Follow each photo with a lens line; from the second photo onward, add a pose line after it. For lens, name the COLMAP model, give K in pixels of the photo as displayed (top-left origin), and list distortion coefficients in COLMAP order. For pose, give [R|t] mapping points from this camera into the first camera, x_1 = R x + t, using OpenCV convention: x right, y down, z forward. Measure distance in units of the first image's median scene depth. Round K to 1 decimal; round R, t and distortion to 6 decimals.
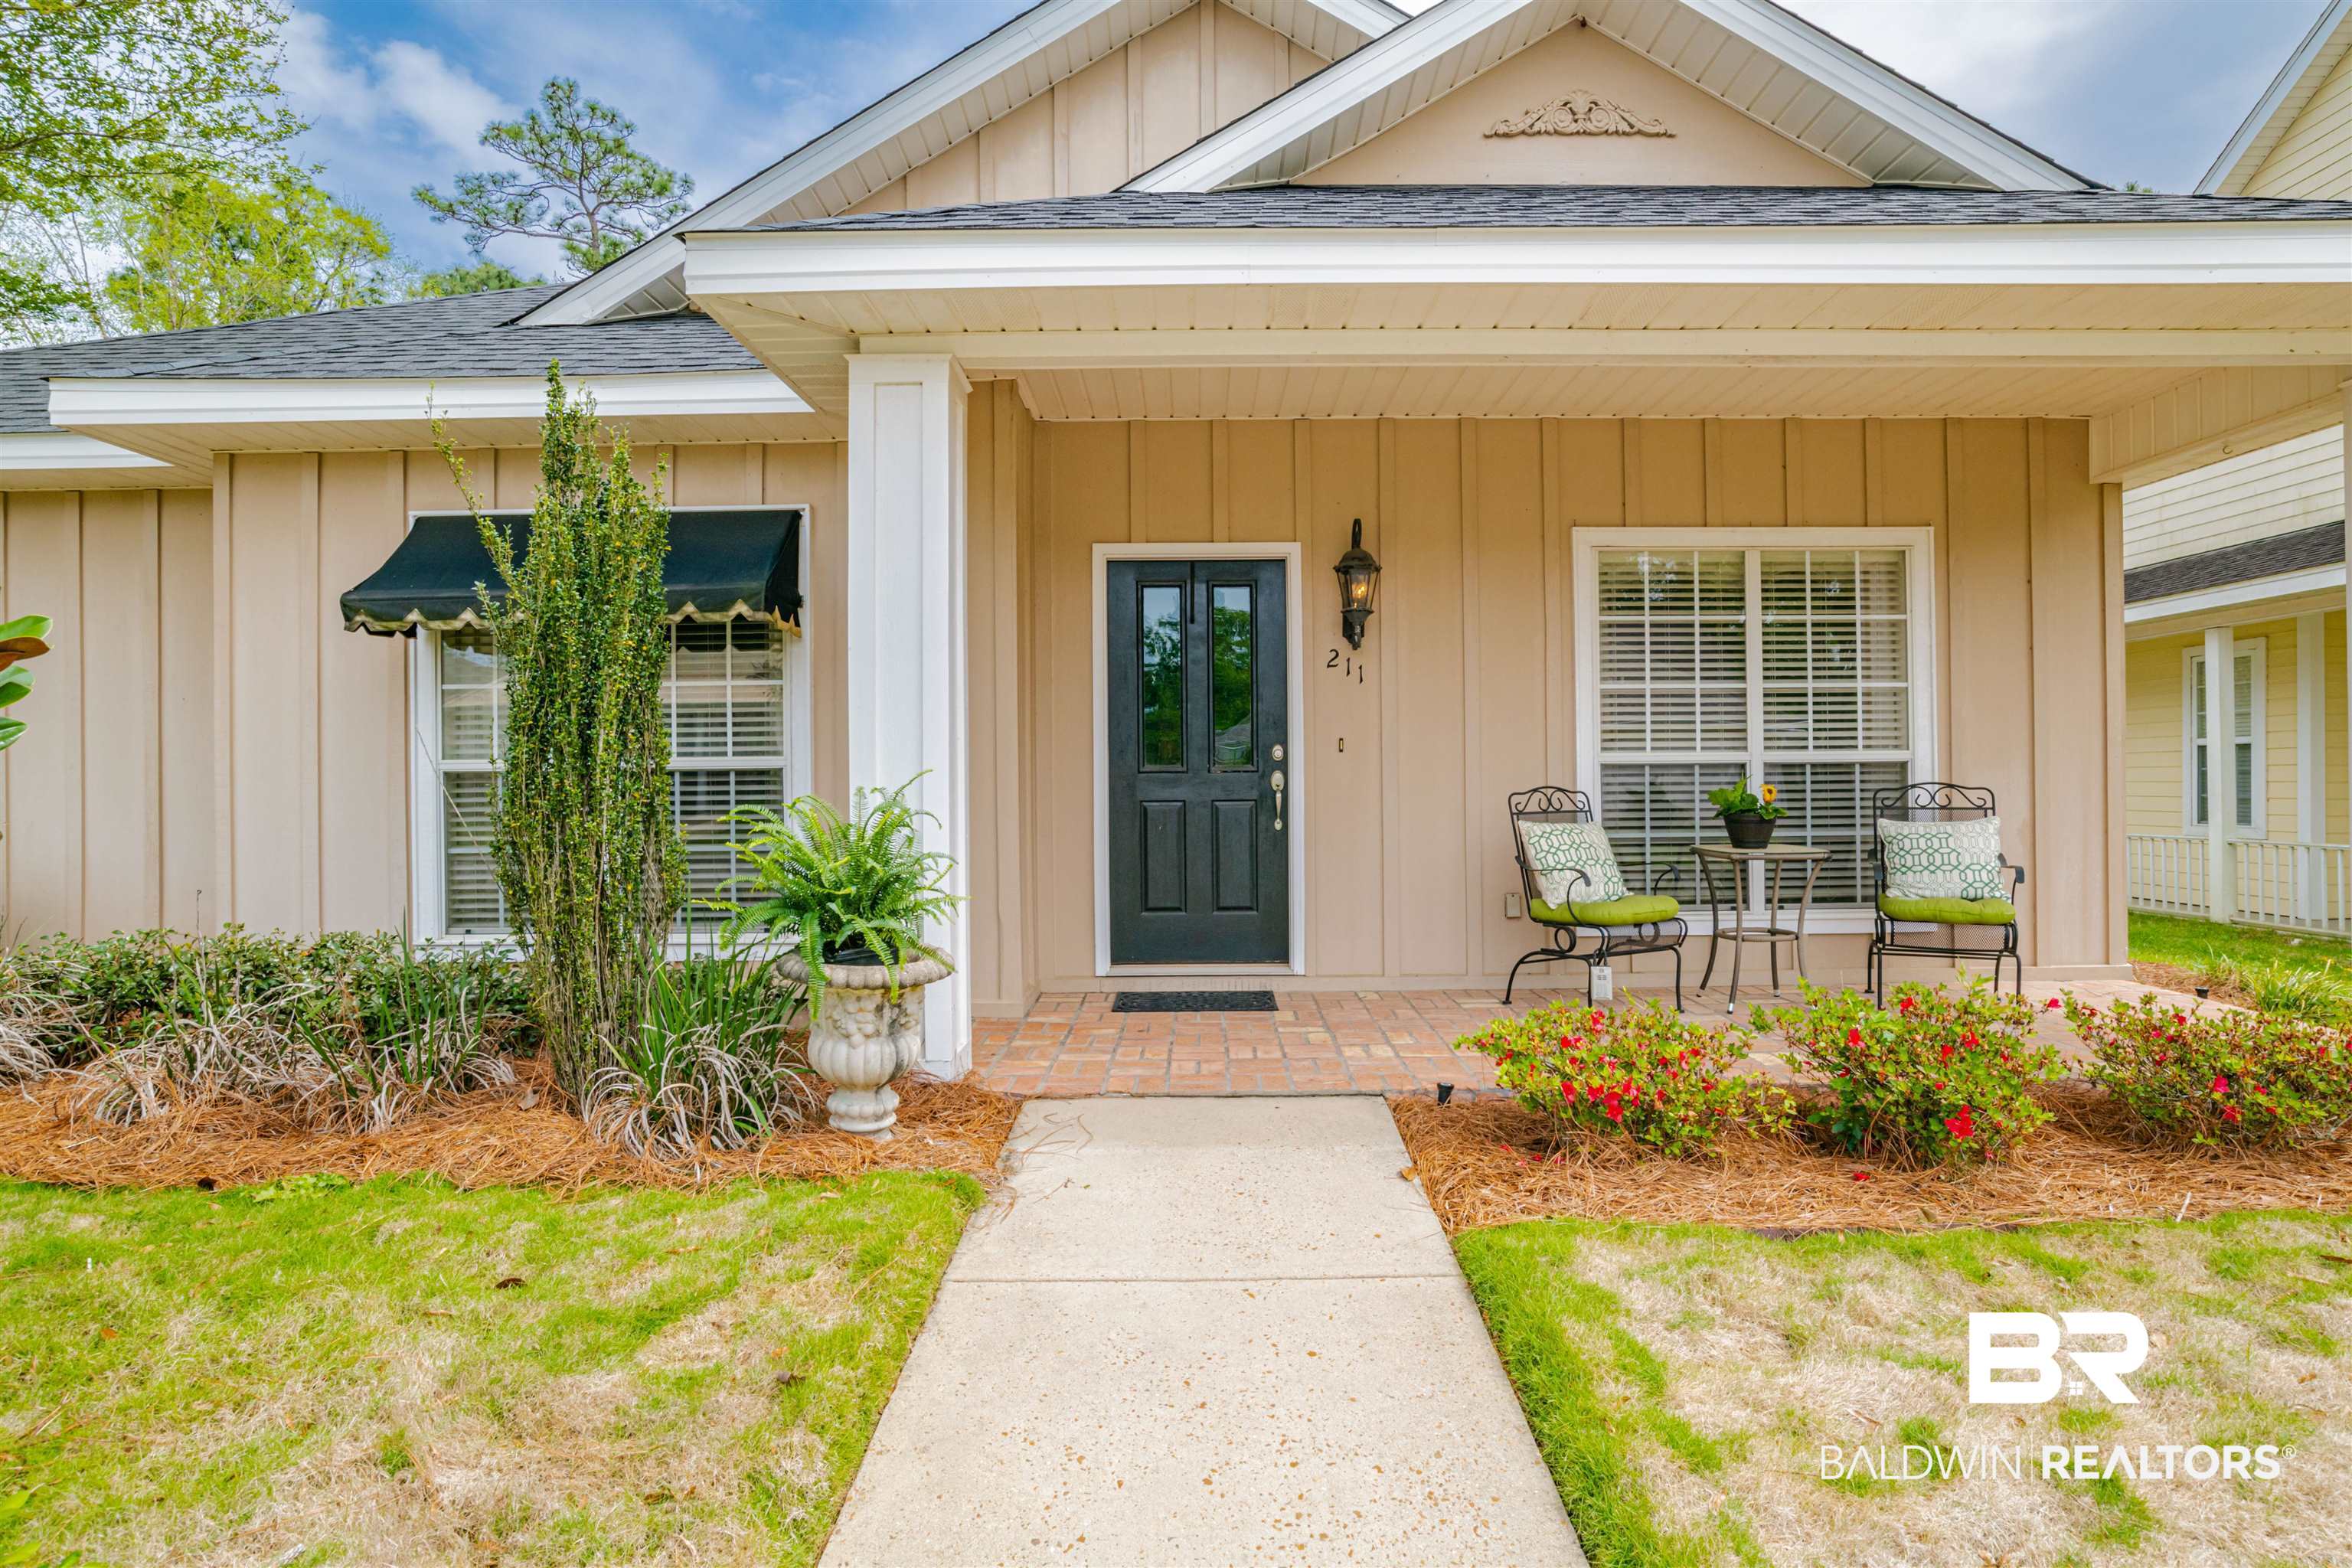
lens RADIAL K [[1202.0, 0, 1186.6], [0, 1202.0, 784.9], [0, 0, 1]] dist [-0.054139, 0.013865]
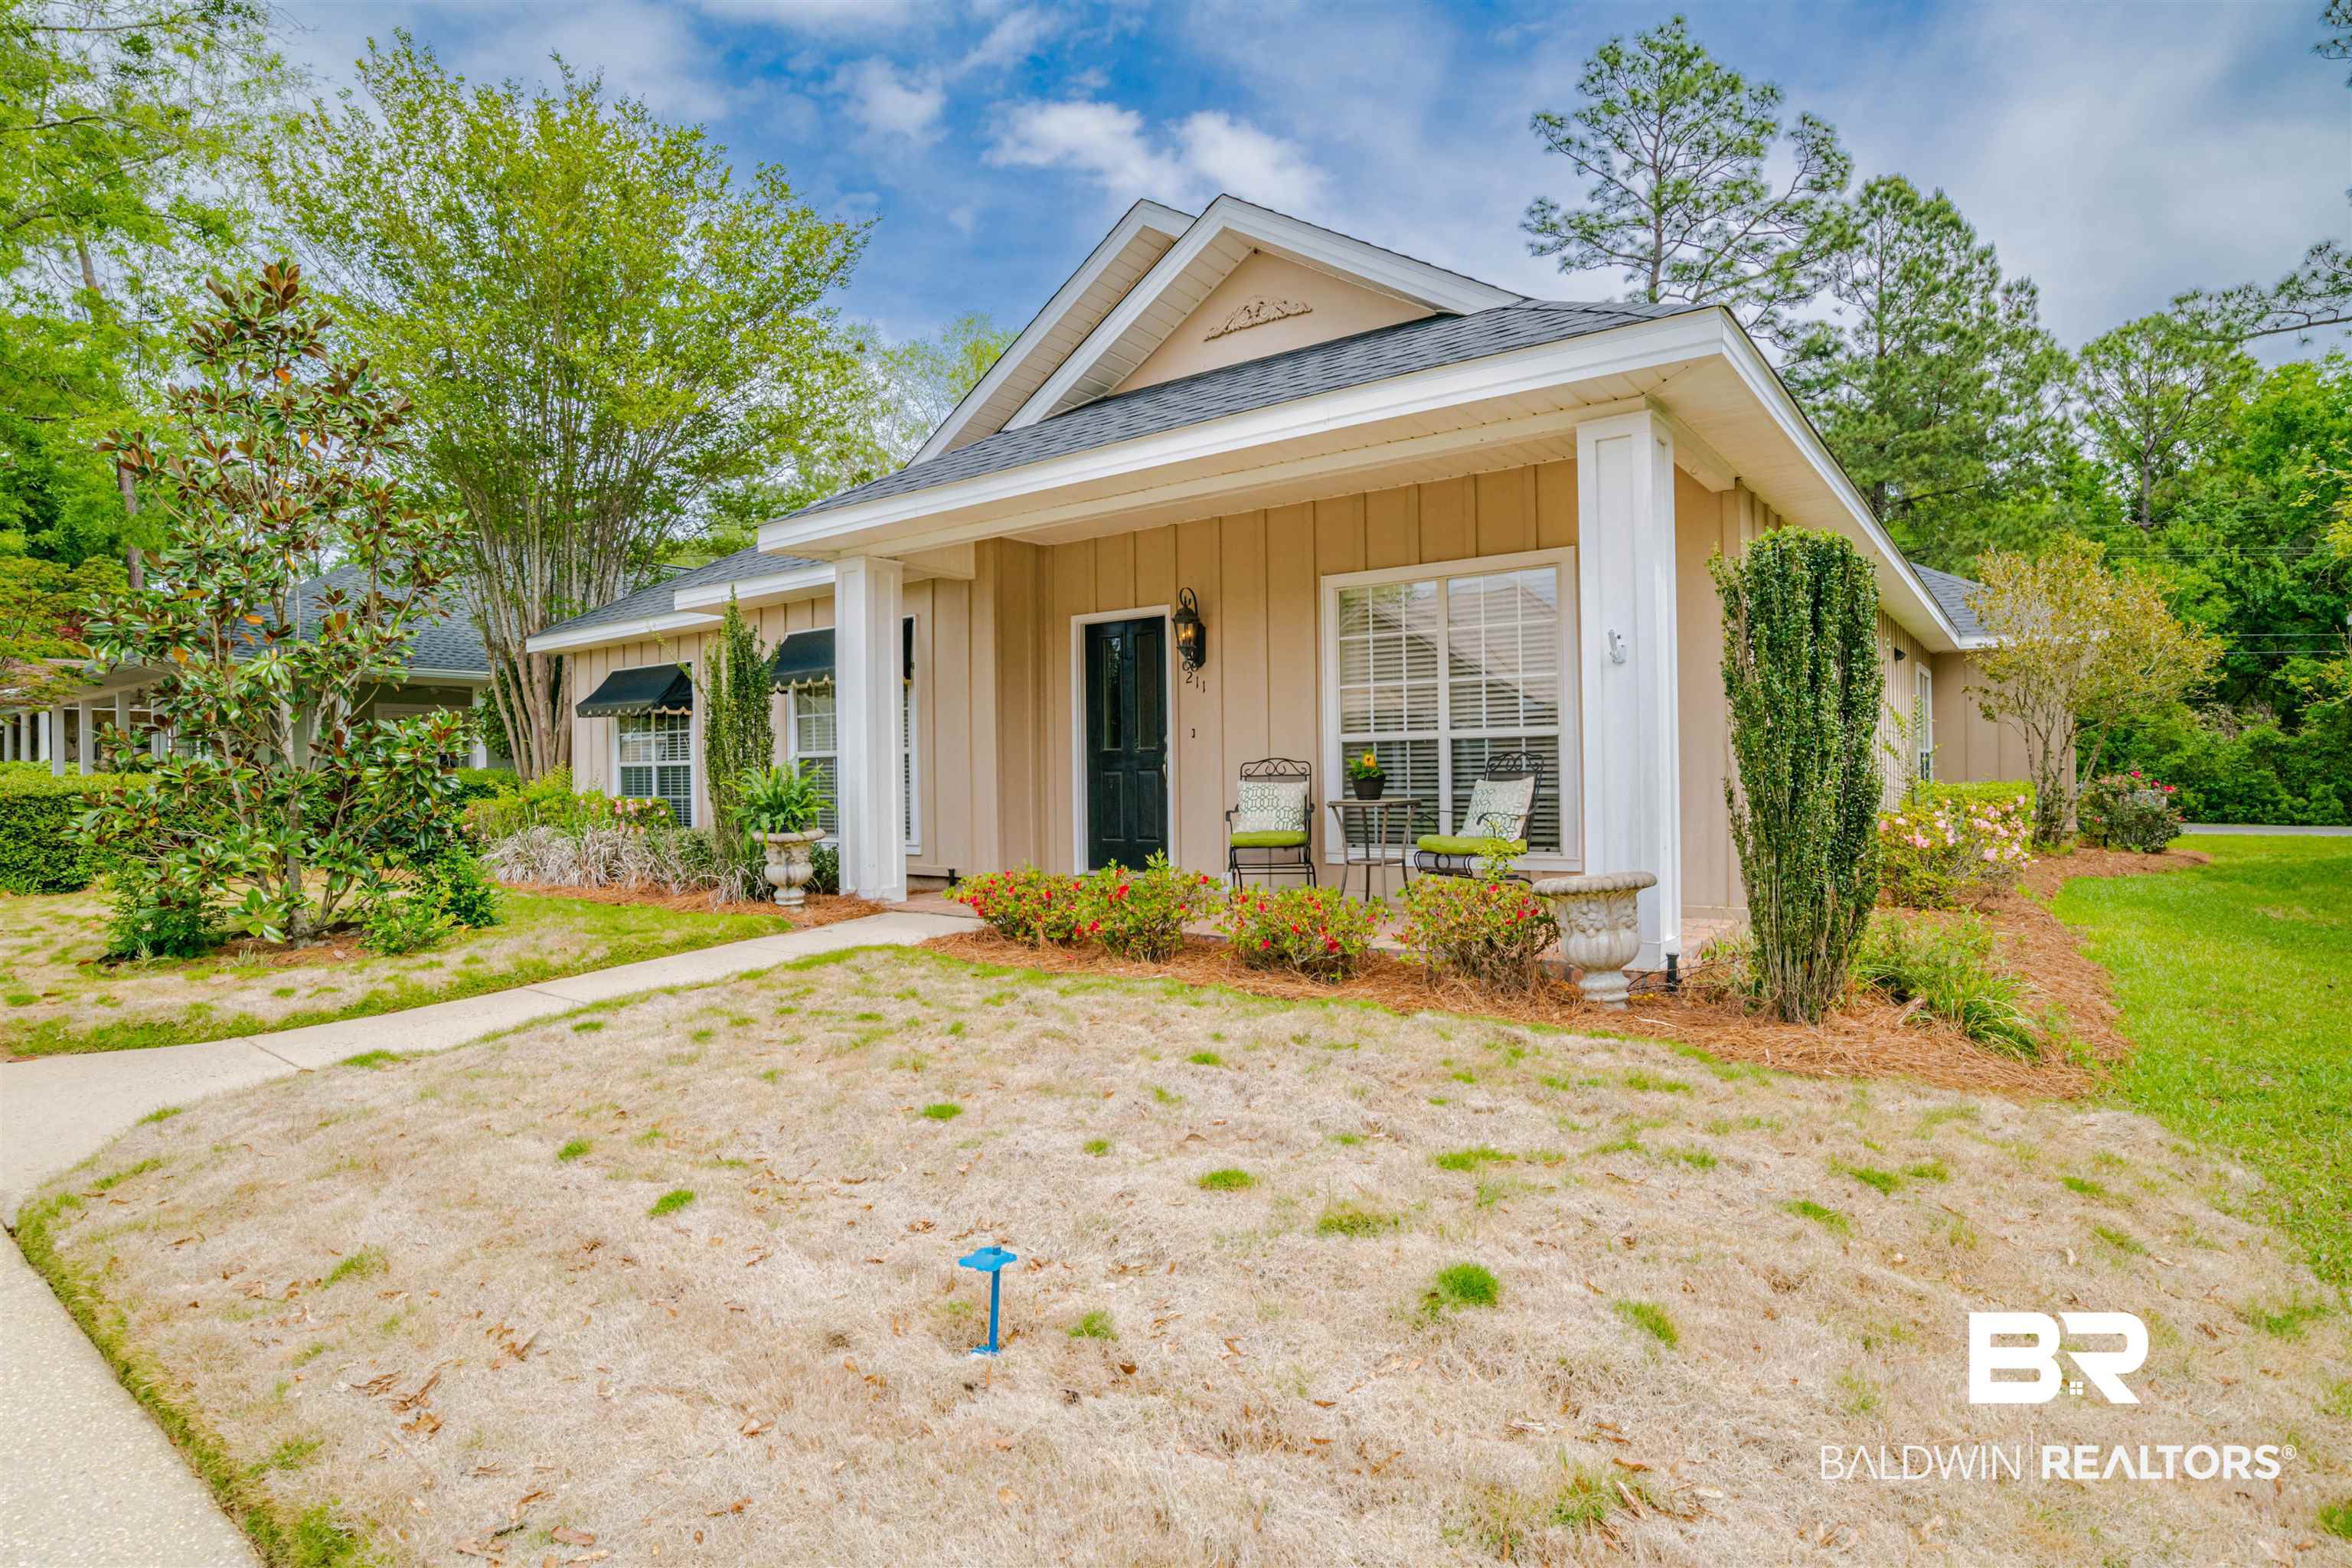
lens RADIAL K [[1202.0, 0, 1186.2], [0, 1202.0, 781.7], [0, 0, 1]] dist [-0.054139, 0.013865]
pose [[0.825940, -0.004035, -0.563744, 1.011312], [0.008297, 0.999953, 0.004998, 0.020909], [0.563697, -0.008805, 0.825935, -0.290066]]
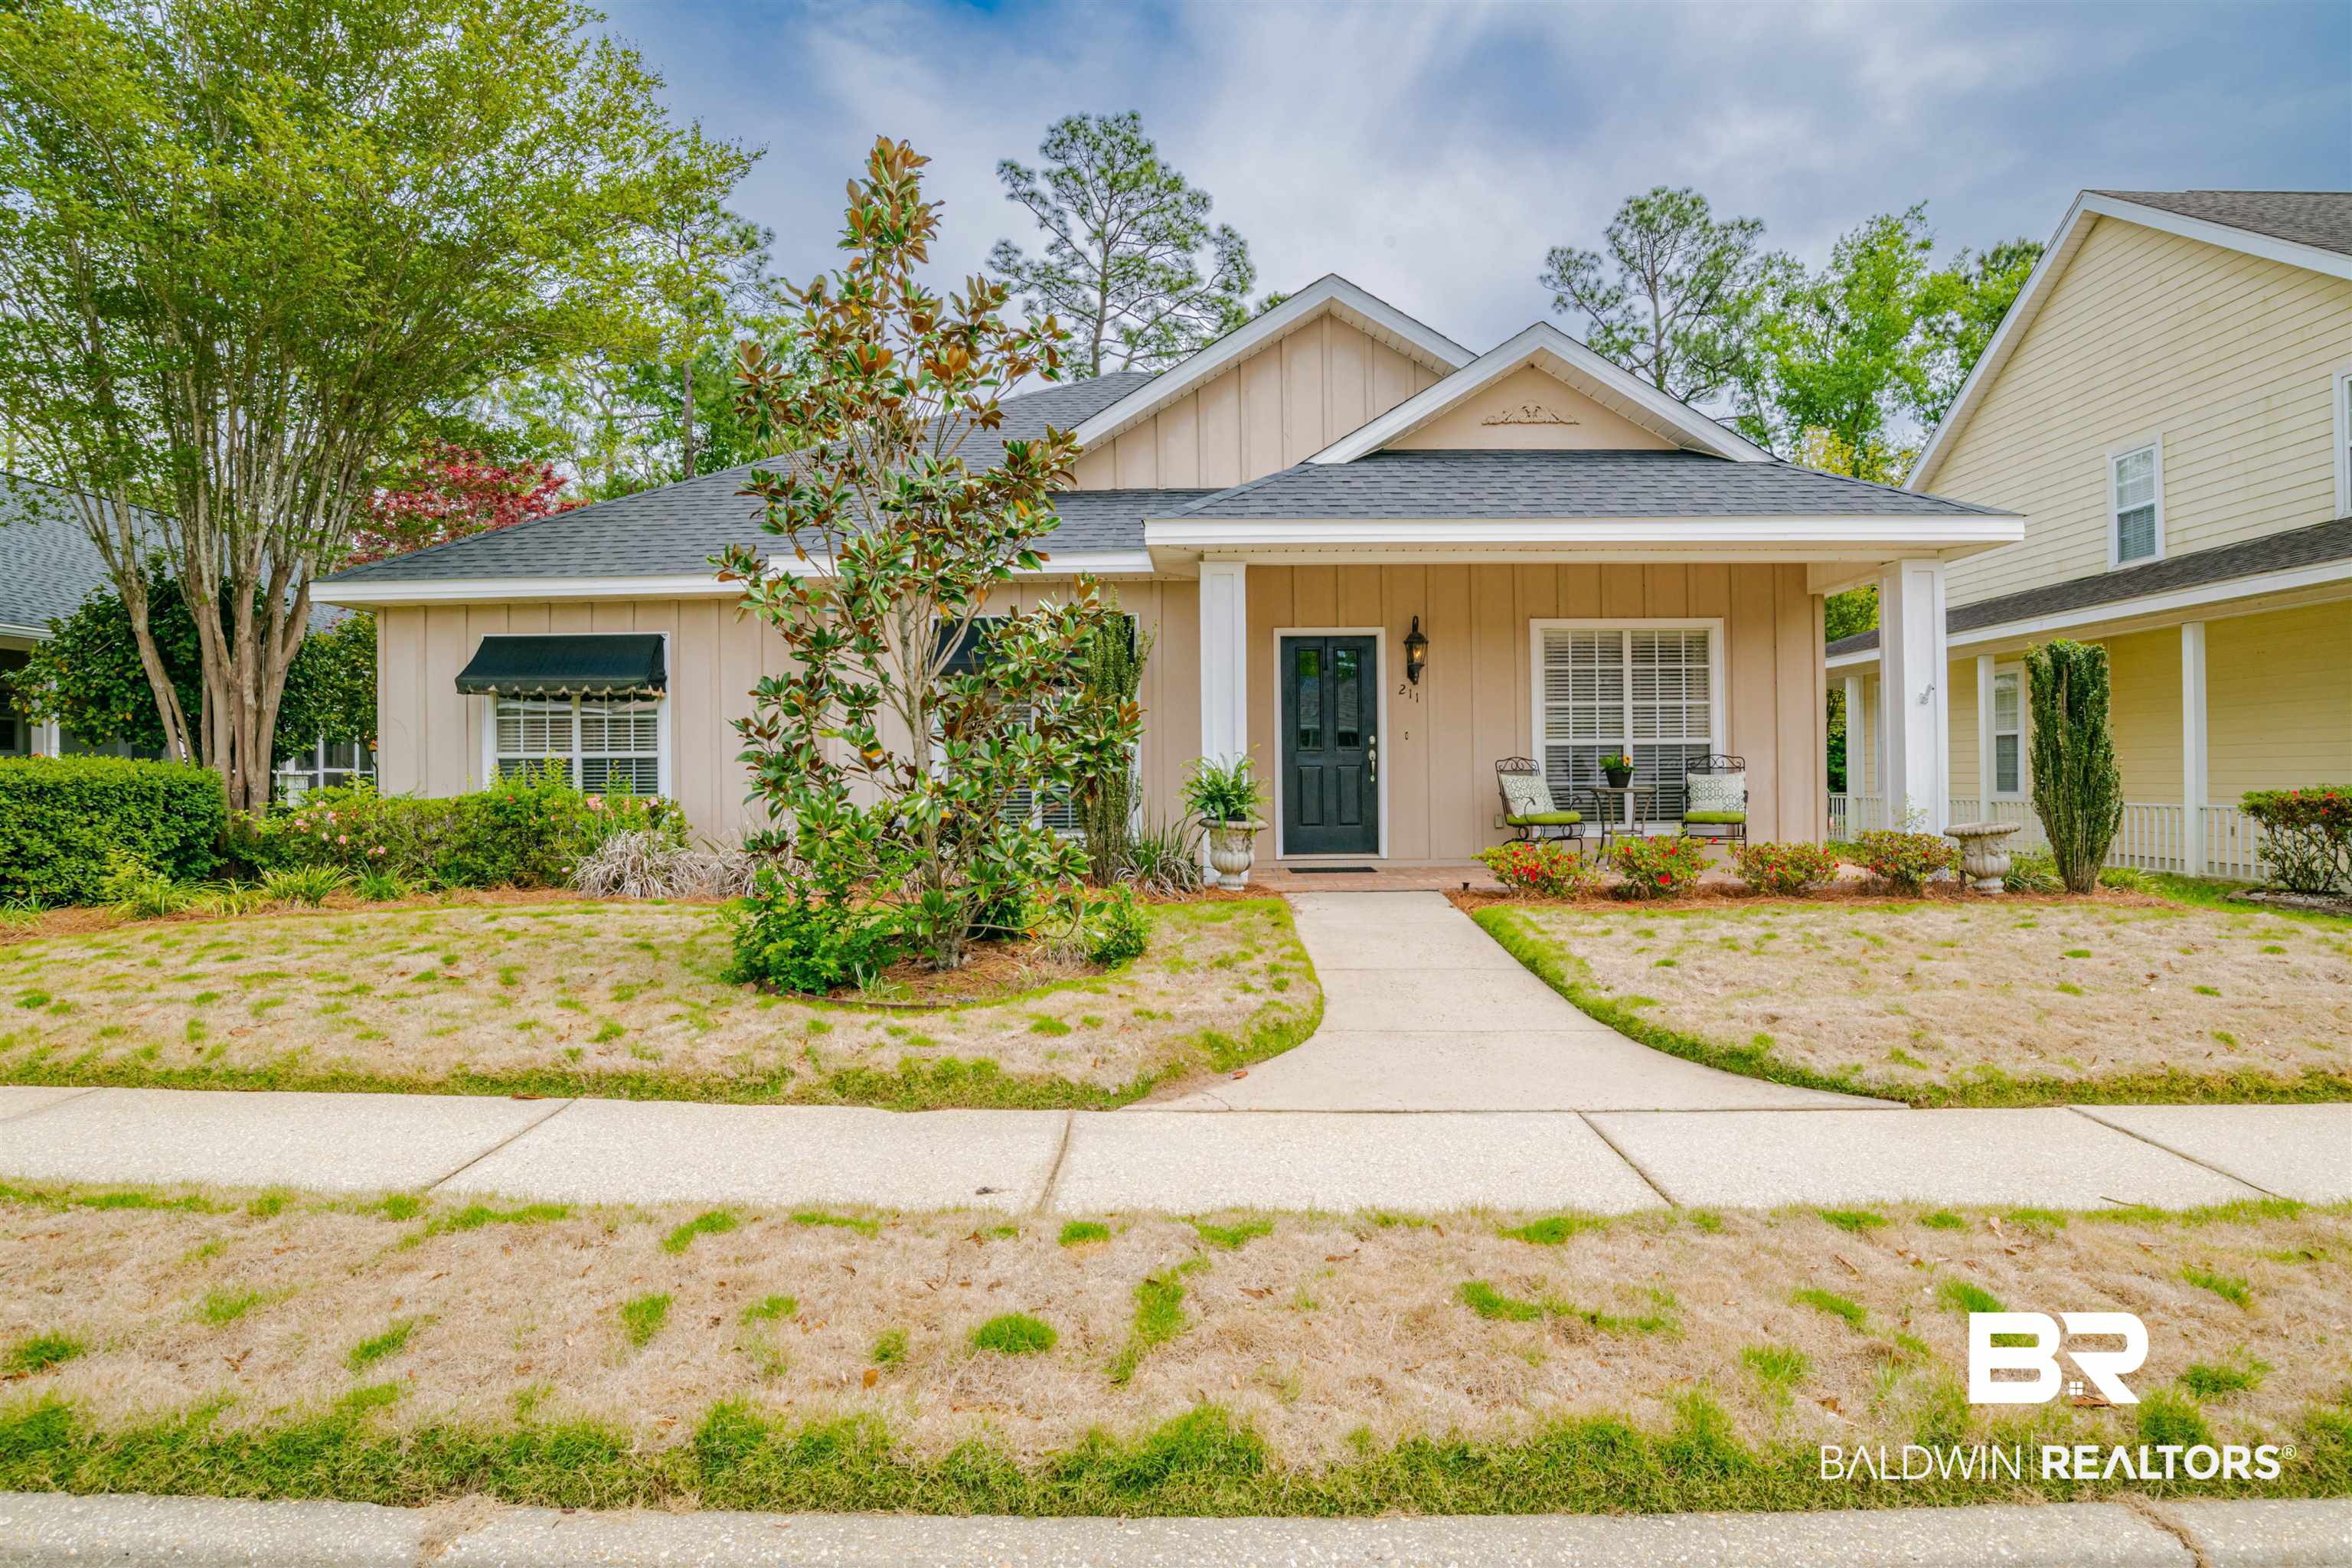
lens RADIAL K [[1202.0, 0, 1190.6], [0, 1202.0, 774.4], [0, 0, 1]] dist [-0.054139, 0.013865]
pose [[0.999994, -0.003195, 0.000957, -0.213964], [0.003199, 0.999986, -0.004171, 0.034311], [-0.000943, 0.004174, 0.999991, -0.886219]]
